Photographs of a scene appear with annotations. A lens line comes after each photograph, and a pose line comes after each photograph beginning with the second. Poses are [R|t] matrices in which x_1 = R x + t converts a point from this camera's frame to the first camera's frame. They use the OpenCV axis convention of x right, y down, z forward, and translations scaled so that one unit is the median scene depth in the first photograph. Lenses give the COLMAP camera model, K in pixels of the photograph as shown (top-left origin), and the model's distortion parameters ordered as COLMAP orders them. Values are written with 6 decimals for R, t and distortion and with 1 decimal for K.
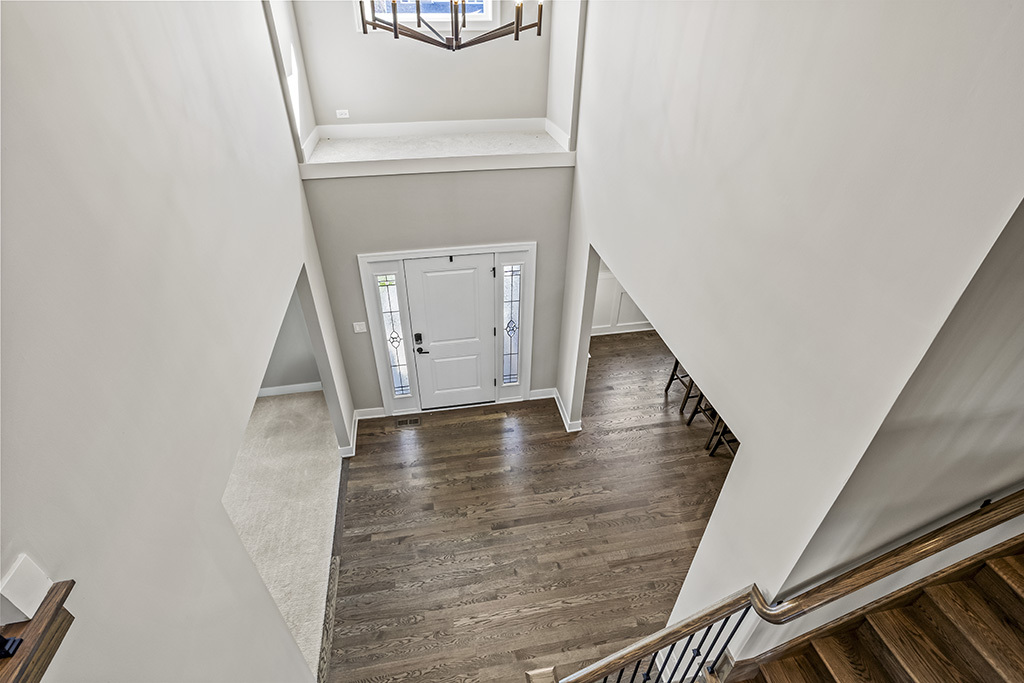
lens RADIAL K [[497.0, 0, 507.8], [0, 497.0, 328.6], [0, 0, 1]] dist [-0.047010, 0.030710]
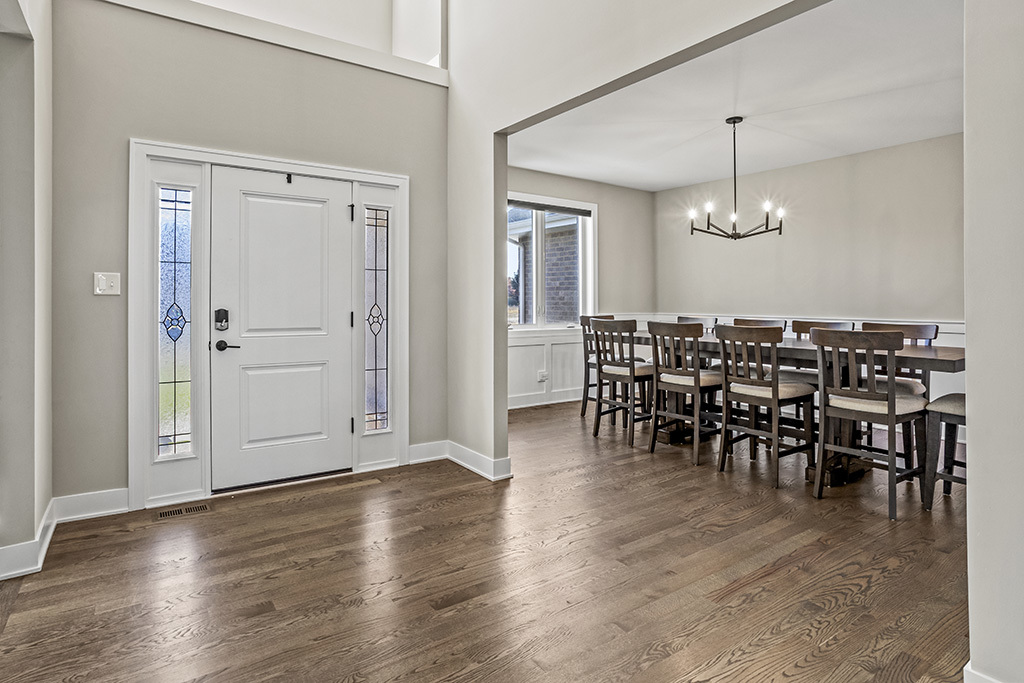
lens RADIAL K [[531.7, 0, 466.6], [0, 531.7, 295.6], [0, 0, 1]] dist [-0.060825, 0.038344]
pose [[0.925561, -0.004988, 0.378566, -0.149646], [0.217678, 0.825124, -0.521331, 0.370789], [-0.309764, 0.564929, 0.764788, 0.448610]]
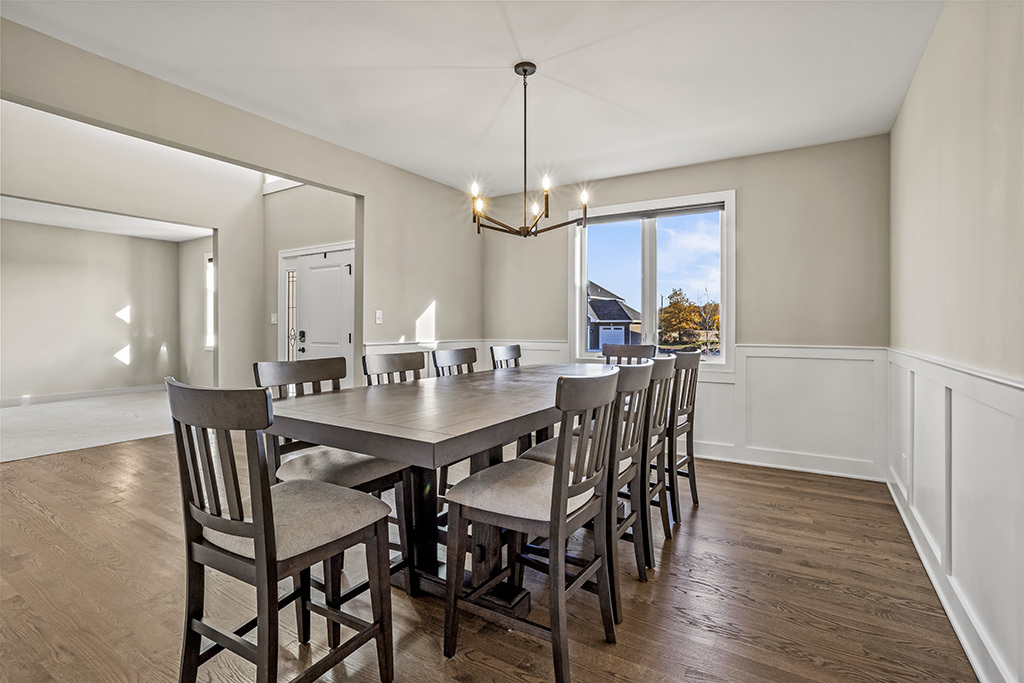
lens RADIAL K [[497.0, 0, 507.8], [0, 497.0, 328.6], [0, 0, 1]] dist [-0.047010, 0.030710]
pose [[0.731063, -0.010766, -0.682225, 0.877497], [-0.375307, 0.828680, -0.415251, 0.284011], [0.569817, 0.559619, 0.601777, 0.607151]]
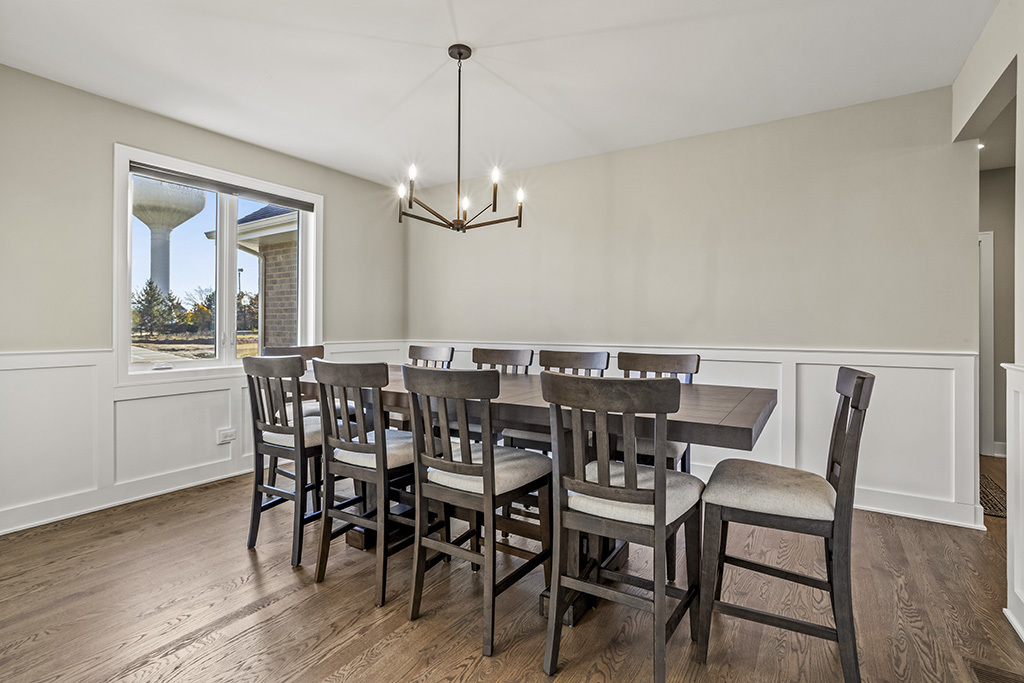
lens RADIAL K [[497.0, 0, 507.8], [0, 497.0, 328.6], [0, 0, 1]] dist [-0.047010, 0.030710]
pose [[0.686116, -0.013323, 0.727370, 0.199682], [0.411861, 0.831286, -0.373275, 0.262021], [-0.599679, 0.555685, 0.575846, 0.620723]]
